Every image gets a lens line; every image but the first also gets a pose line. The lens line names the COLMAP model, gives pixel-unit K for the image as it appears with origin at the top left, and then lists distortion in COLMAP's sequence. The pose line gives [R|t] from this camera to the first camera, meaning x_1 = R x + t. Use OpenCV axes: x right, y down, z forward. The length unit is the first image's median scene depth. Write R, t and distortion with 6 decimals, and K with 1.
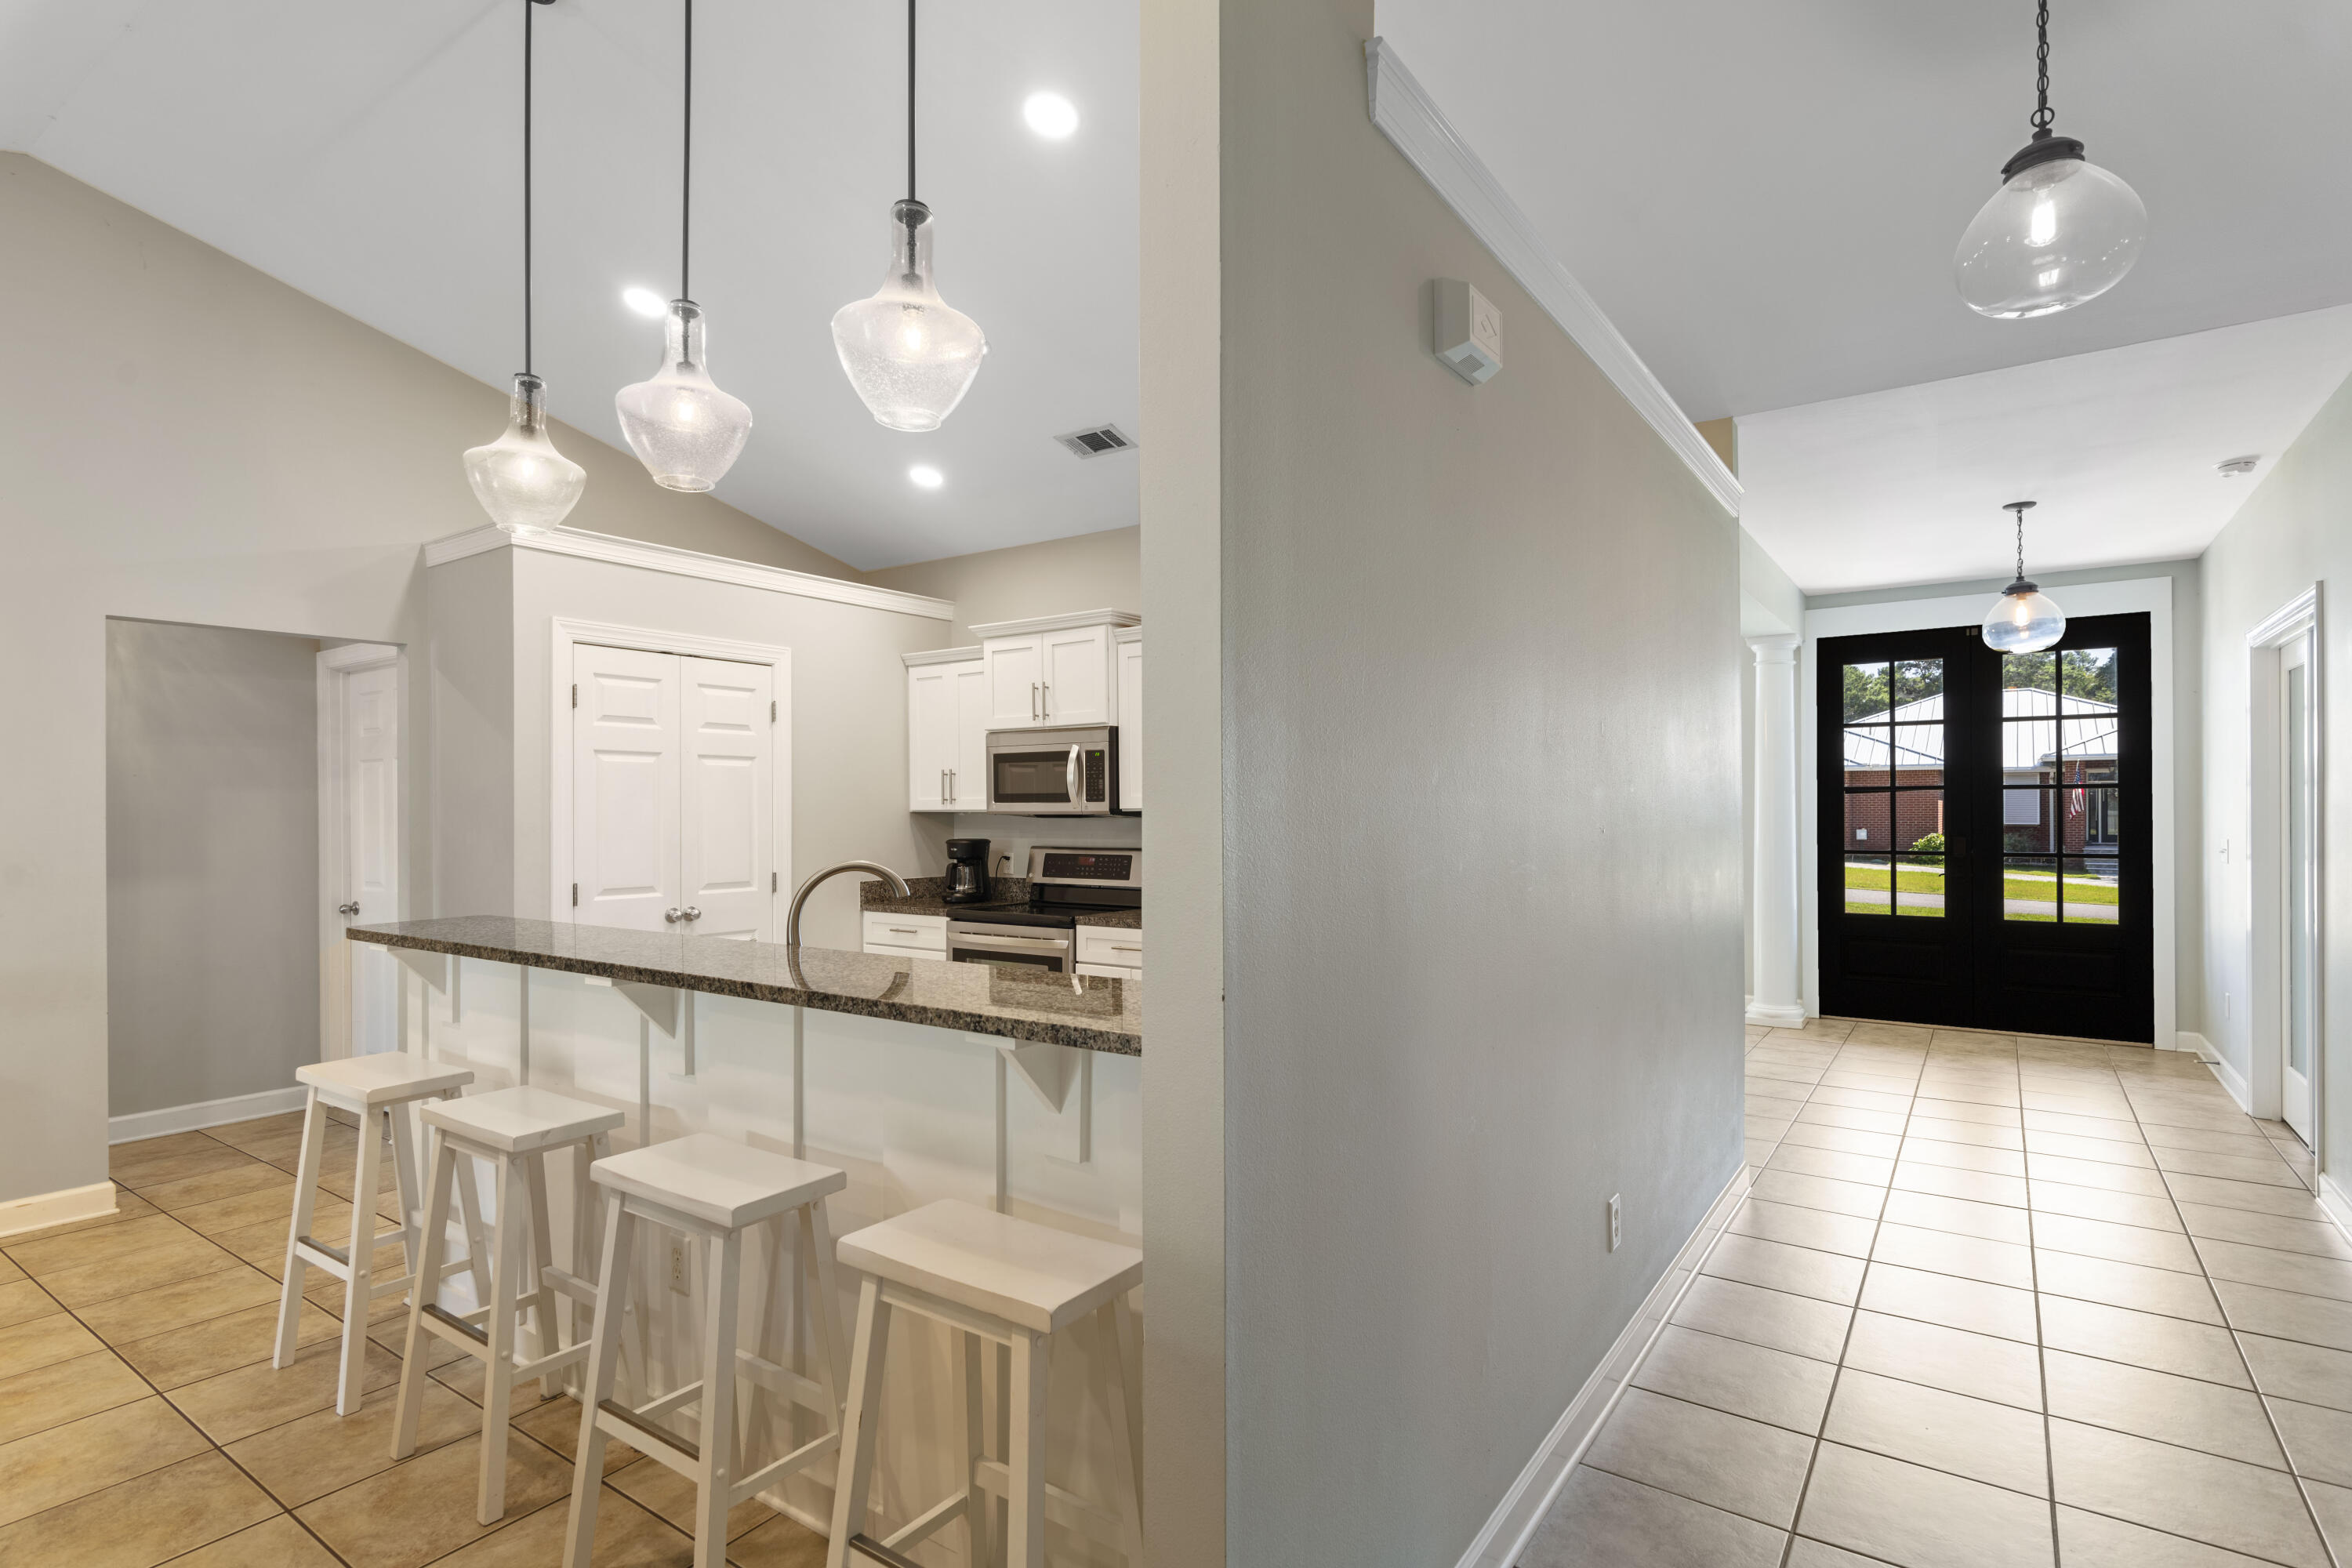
lens RADIAL K [[1155.7, 0, 1171.5], [0, 1155.7, 804.5], [0, 0, 1]] dist [0.004311, 0.000300]
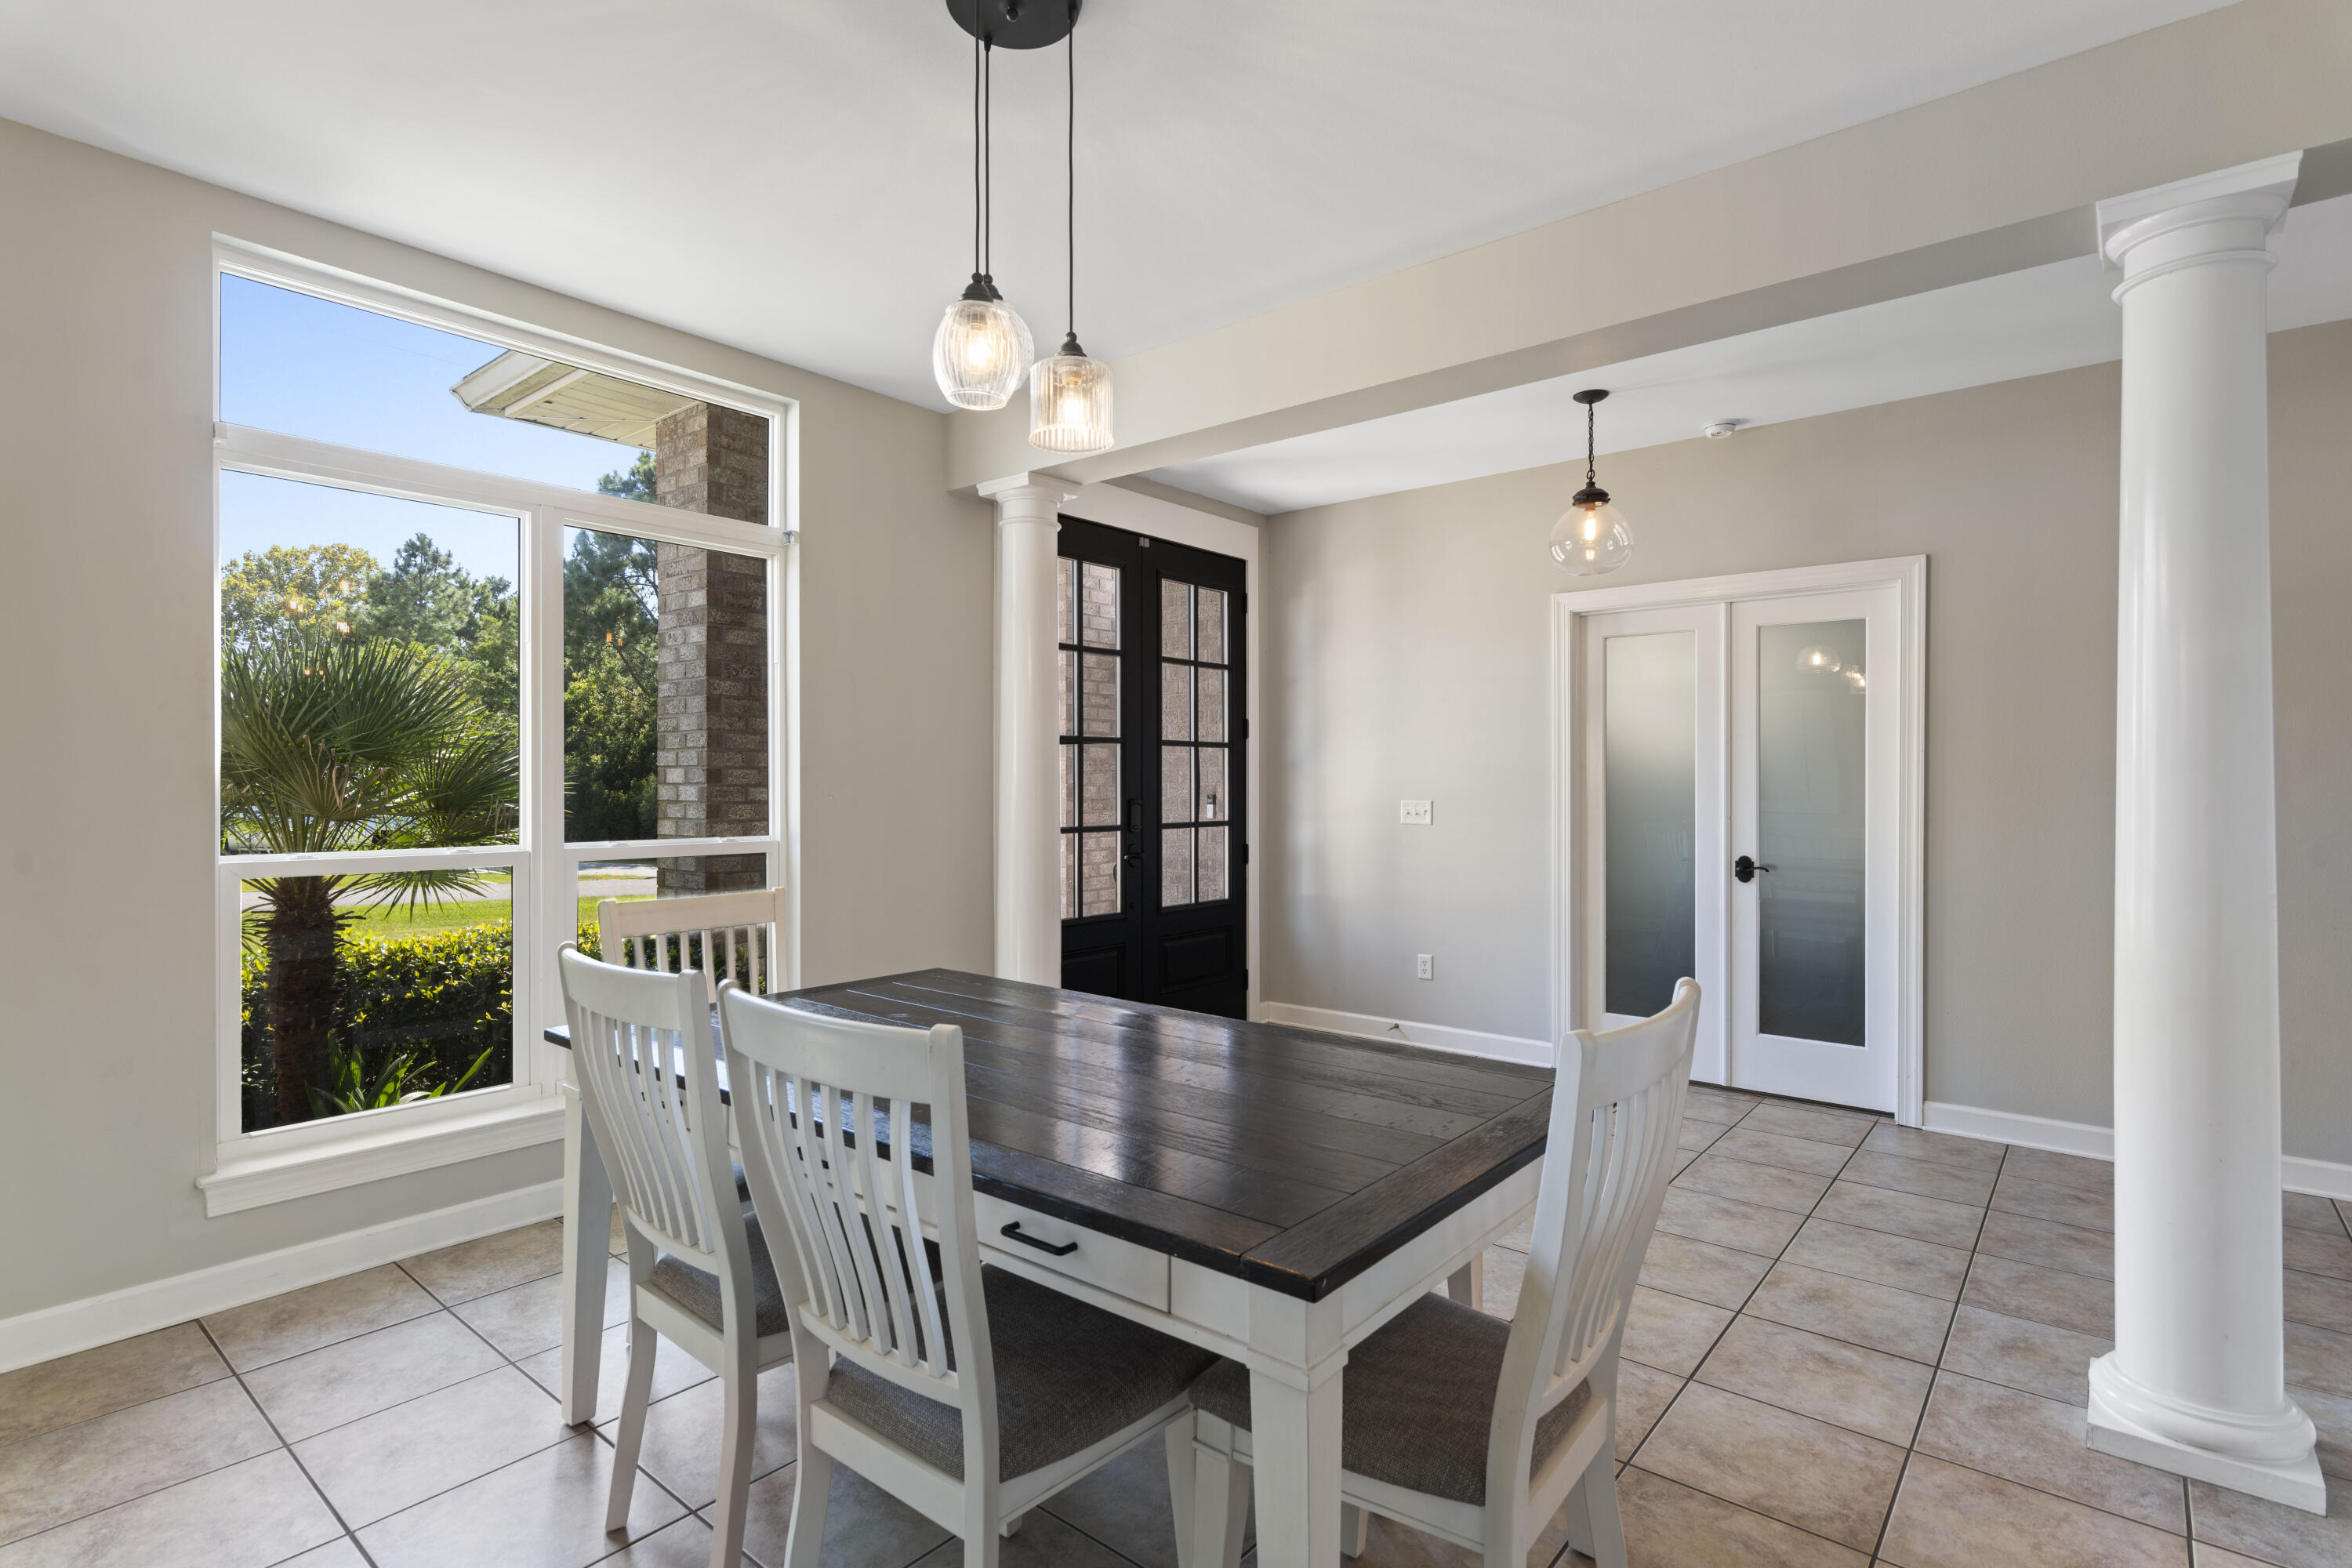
lens RADIAL K [[1155.5, 0, 1171.5], [0, 1155.5, 757.3], [0, 0, 1]] dist [0.004777, 0.000198]
pose [[0.070519, 0.025592, 0.997182, -0.118946], [-0.005840, 0.999664, -0.025243, 0.021763], [-0.997493, -0.004043, 0.070645, 1.348662]]
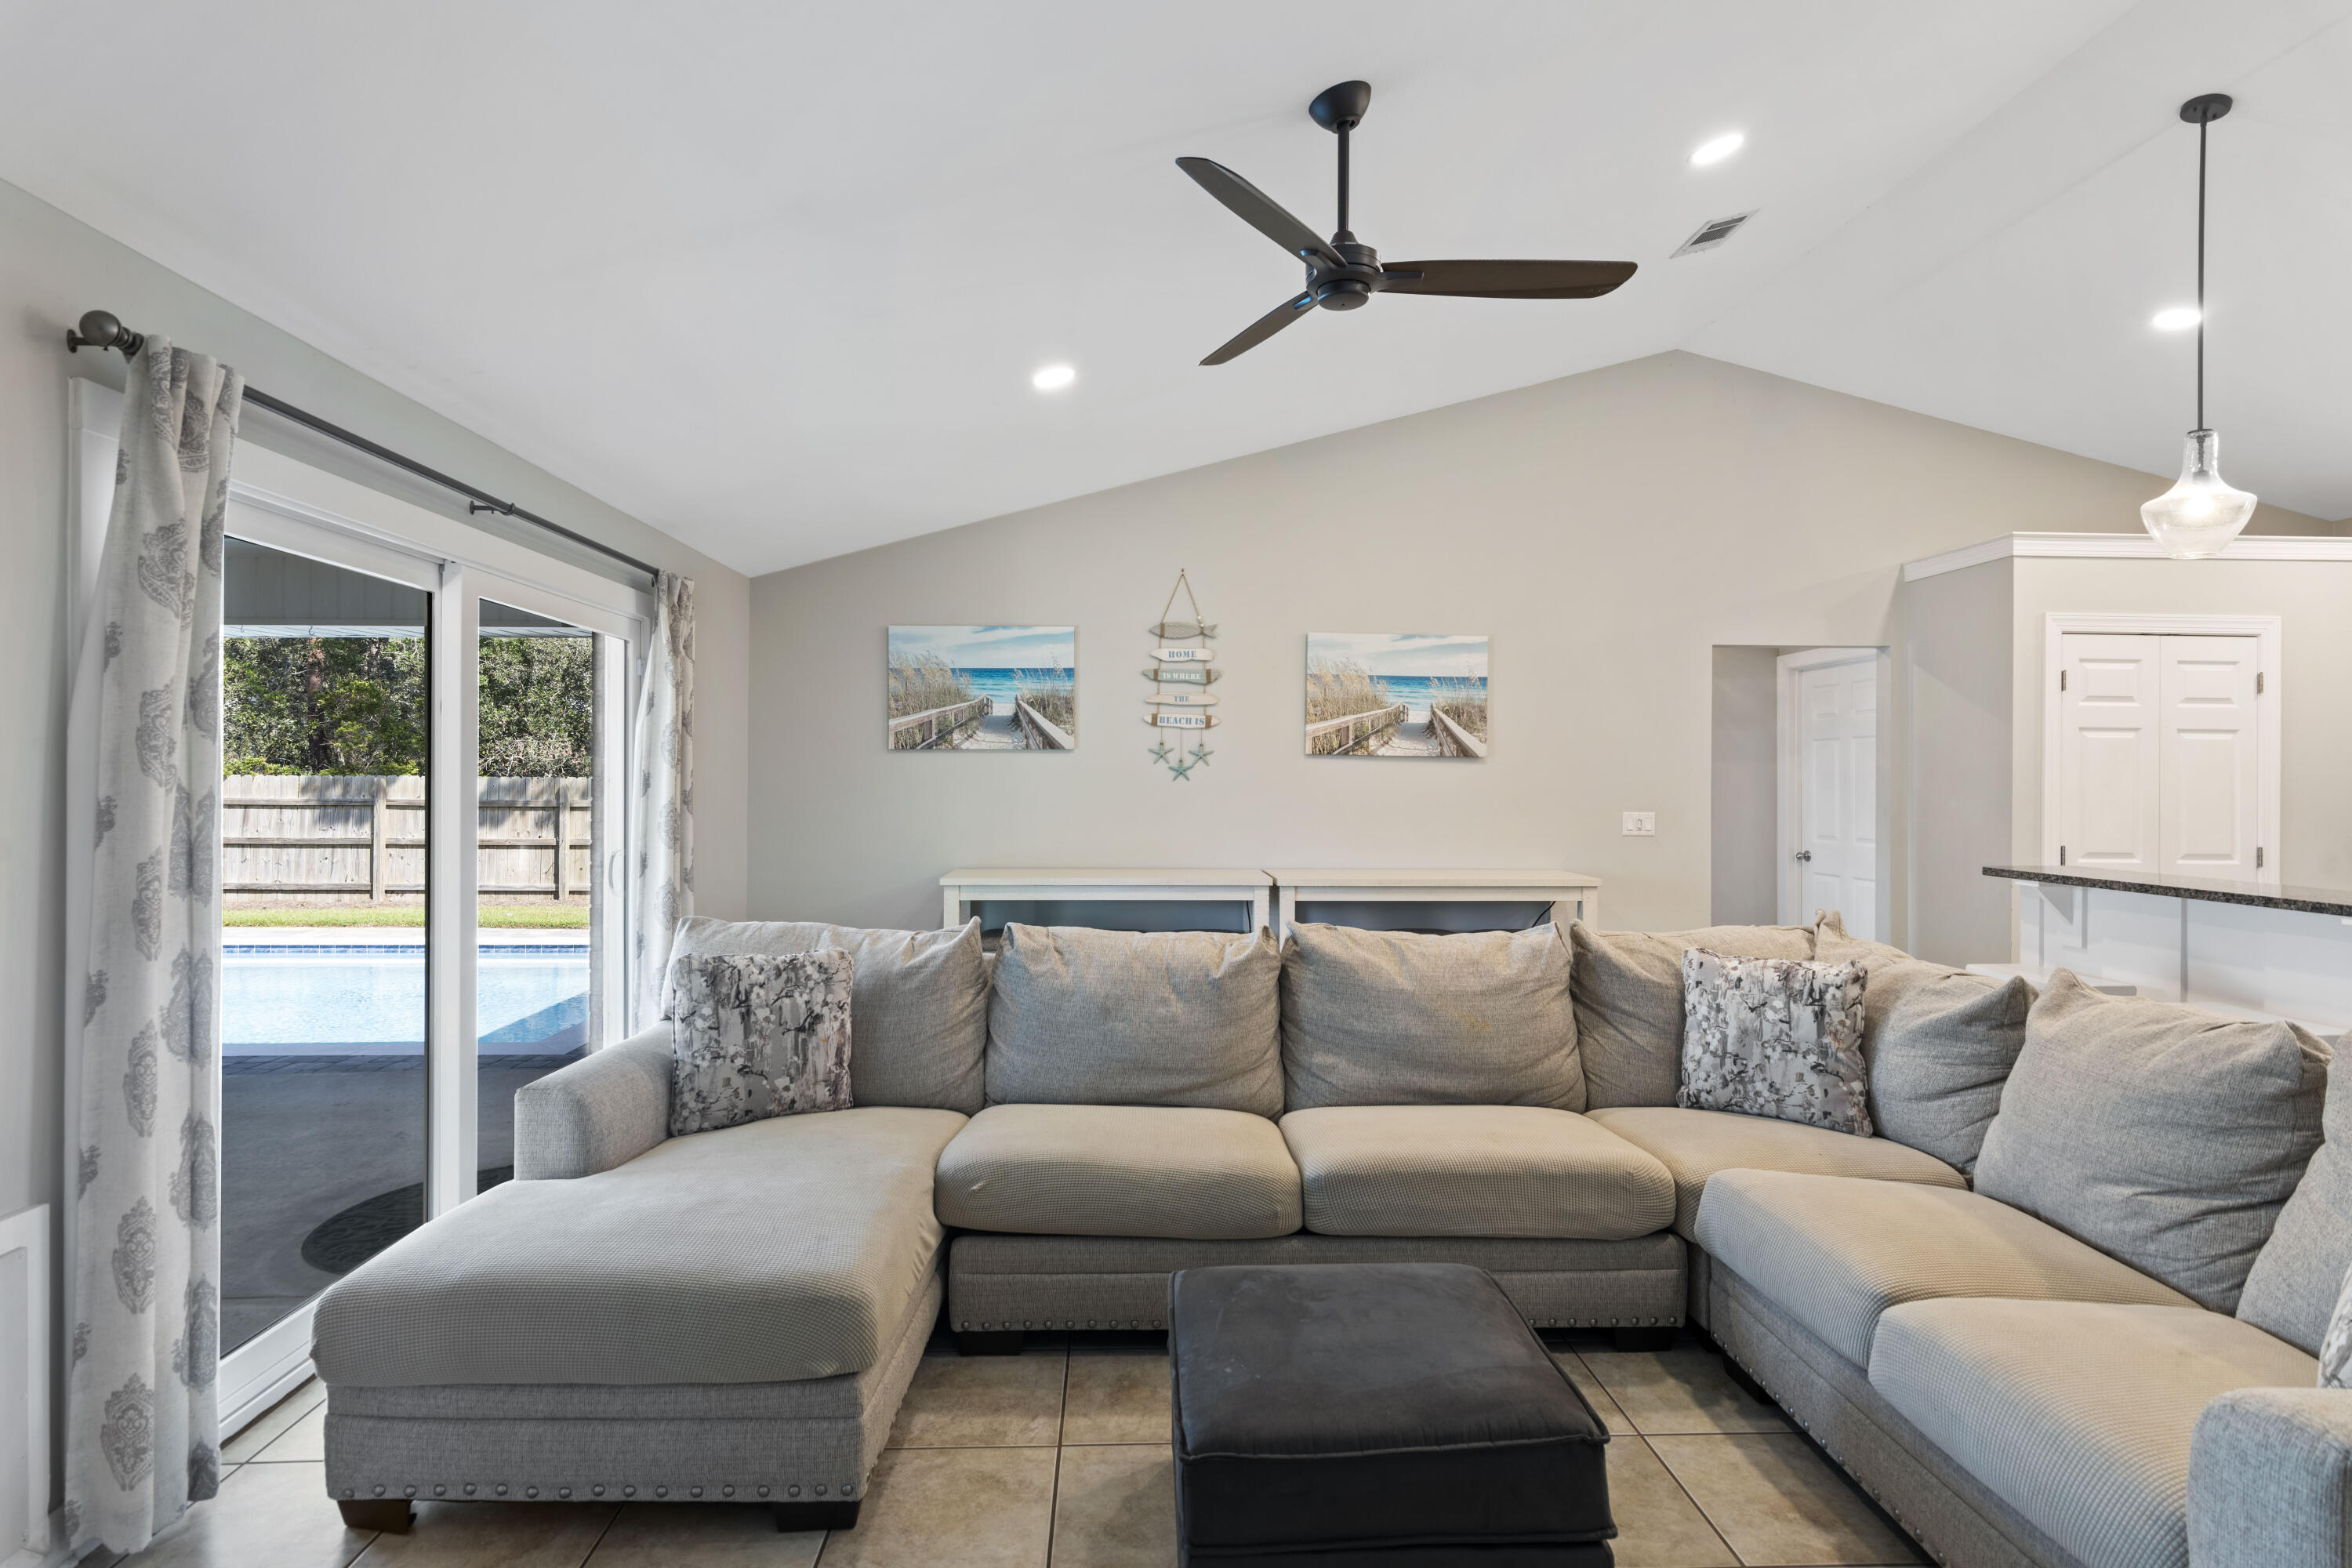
lens RADIAL K [[1160.8, 0, 1173.3], [0, 1160.8, 768.4], [0, 0, 1]] dist [0.003490, 0.000503]
pose [[0.615779, 0.004449, -0.787906, -0.148060], [-0.007975, 0.999968, -0.000586, -0.000099], [0.787879, 0.006644, 0.615795, -0.372720]]
